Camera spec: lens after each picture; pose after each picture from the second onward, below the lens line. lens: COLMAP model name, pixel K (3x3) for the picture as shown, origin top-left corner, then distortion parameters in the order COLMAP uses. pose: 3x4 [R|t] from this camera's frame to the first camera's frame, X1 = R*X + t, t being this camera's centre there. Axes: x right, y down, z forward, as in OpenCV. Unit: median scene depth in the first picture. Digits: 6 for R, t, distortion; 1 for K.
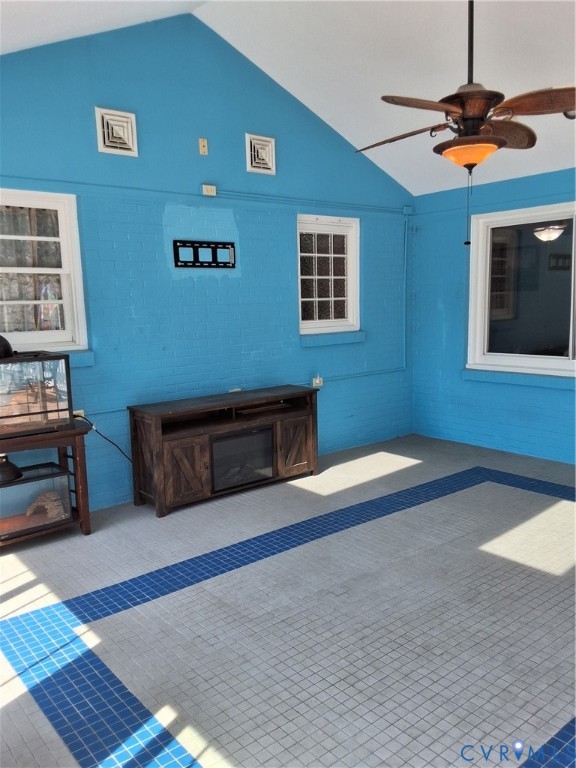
lens RADIAL K [[615.9, 0, 292.7], [0, 615.9, 385.0], [0, 0, 1]] dist [0.105053, -0.156703]
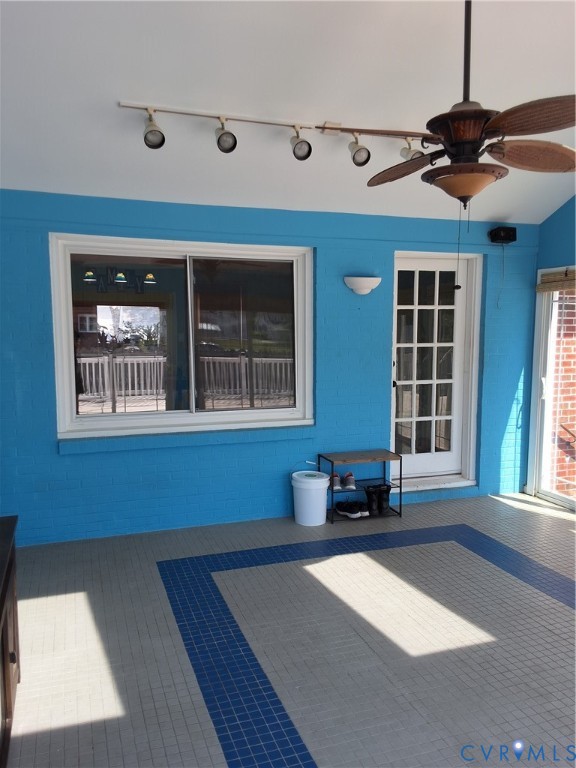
lens RADIAL K [[615.9, 0, 292.1], [0, 615.9, 386.1], [0, 0, 1]] dist [0.105053, -0.156703]
pose [[0.336795, -0.064814, 0.939345, -0.455846], [0.121144, 0.992319, 0.025034, -0.108233], [-0.933752, 0.105365, 0.342060, 0.710860]]
